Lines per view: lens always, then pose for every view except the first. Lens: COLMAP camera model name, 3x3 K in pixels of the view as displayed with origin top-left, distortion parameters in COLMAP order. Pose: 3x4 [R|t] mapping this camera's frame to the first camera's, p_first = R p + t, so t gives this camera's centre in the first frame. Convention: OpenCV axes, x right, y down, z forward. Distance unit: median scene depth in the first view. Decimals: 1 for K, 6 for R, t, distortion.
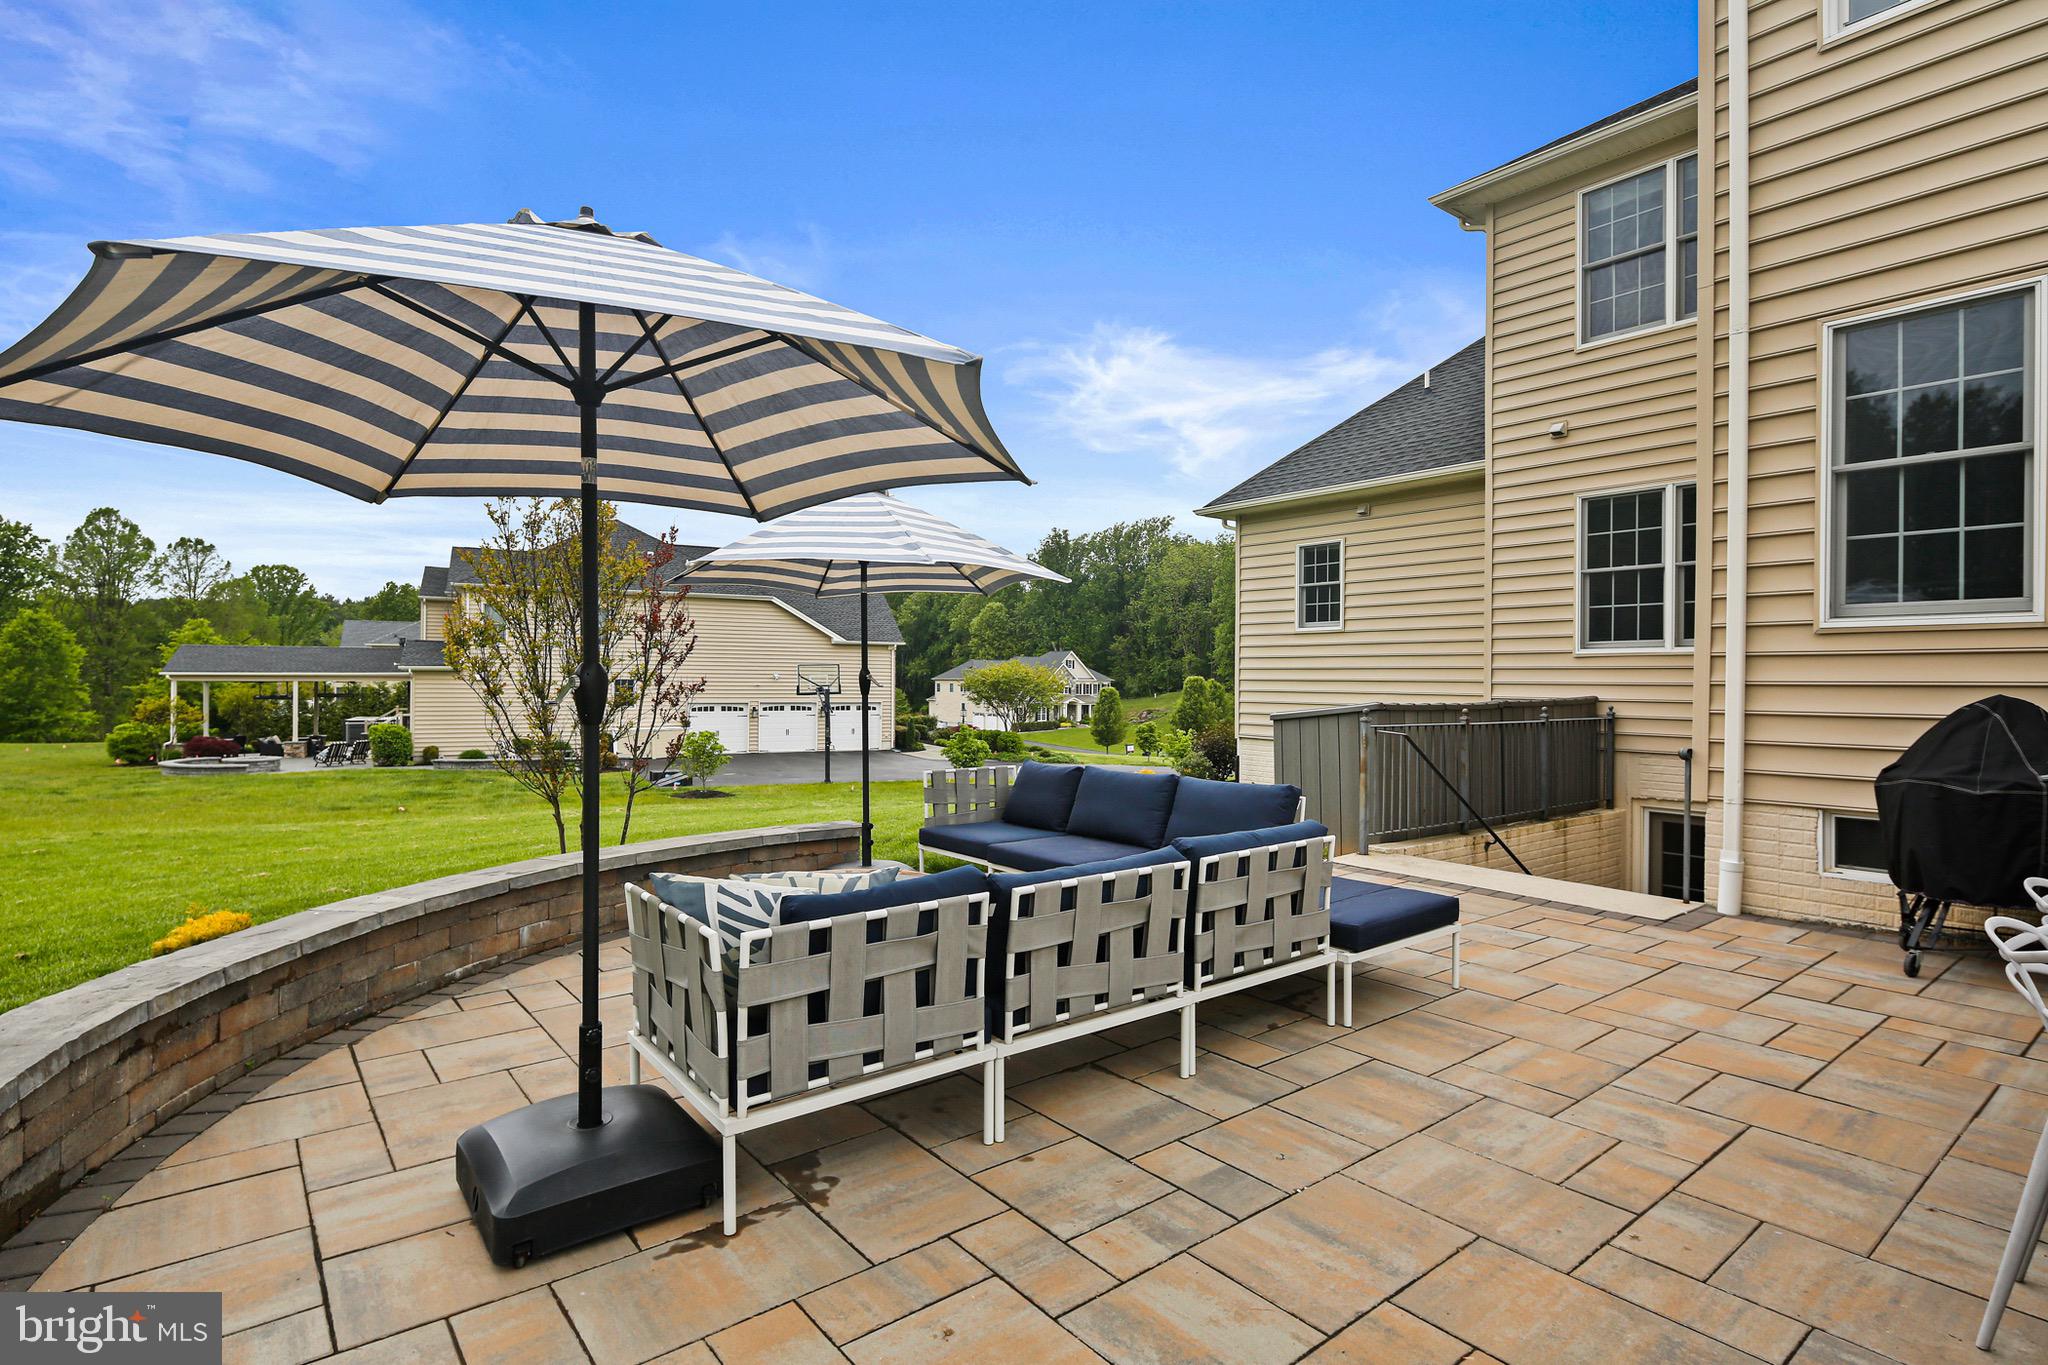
lens RADIAL K [[1011.3, 0, 1014.3], [0, 1011.3, 686.0], [0, 0, 1]] dist [0.006838, 0.000443]
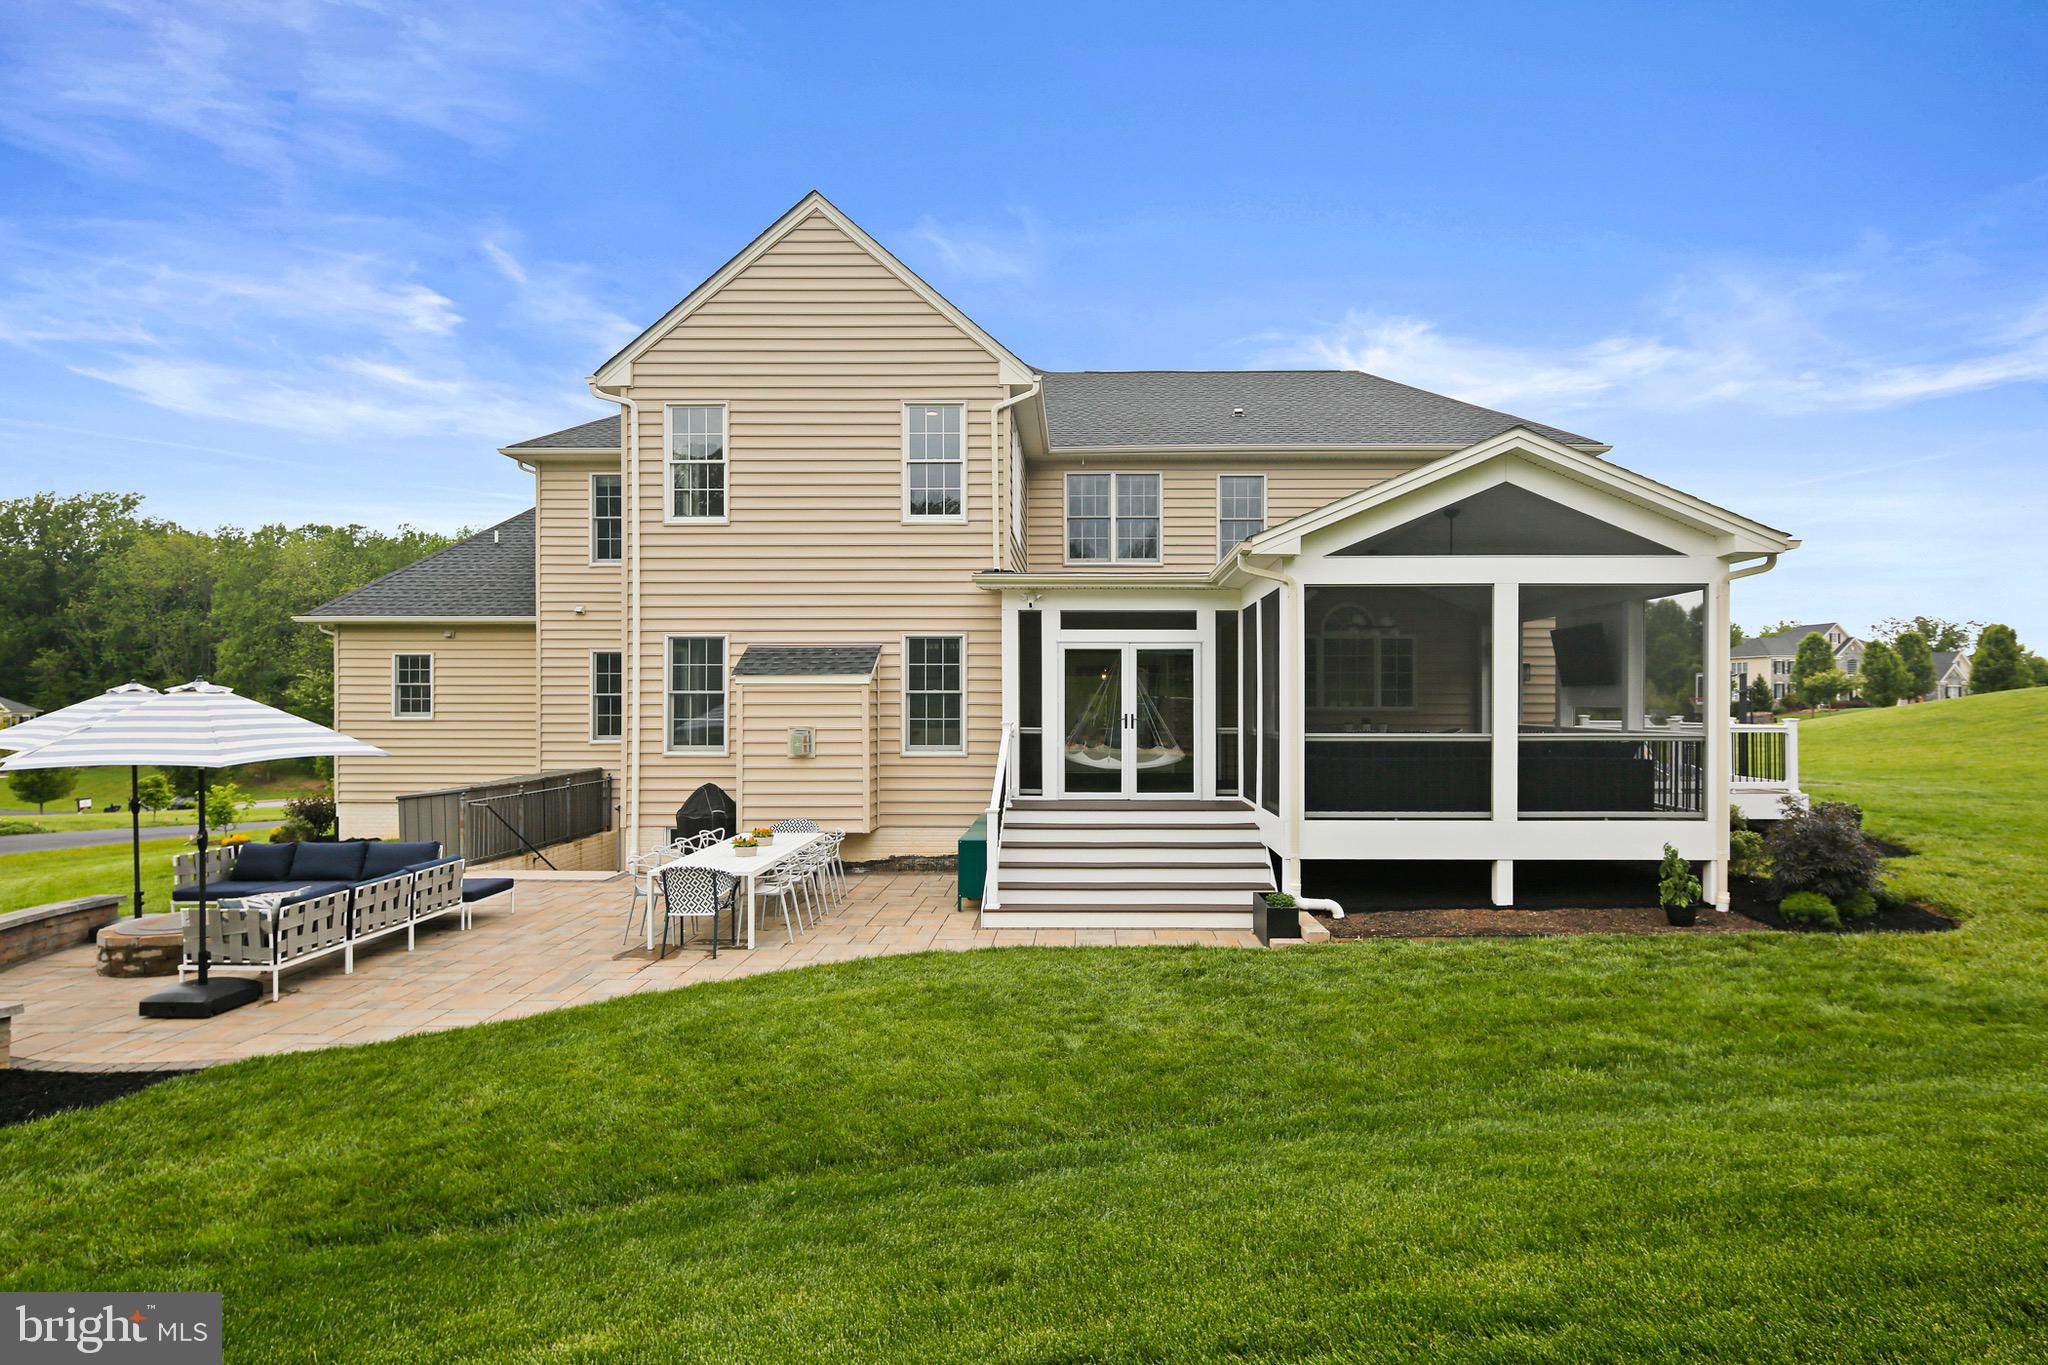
lens RADIAL K [[1003.5, 0, 1064.9], [0, 1003.5, 698.7], [0, 0, 1]] dist [-0.000898, -0.000346]
pose [[0.618837, -0.000157, 0.785520, -0.396463], [0.007957, 0.999950, -0.006069, -0.125406], [-0.785479, 0.010006, 0.618807, -0.957460]]
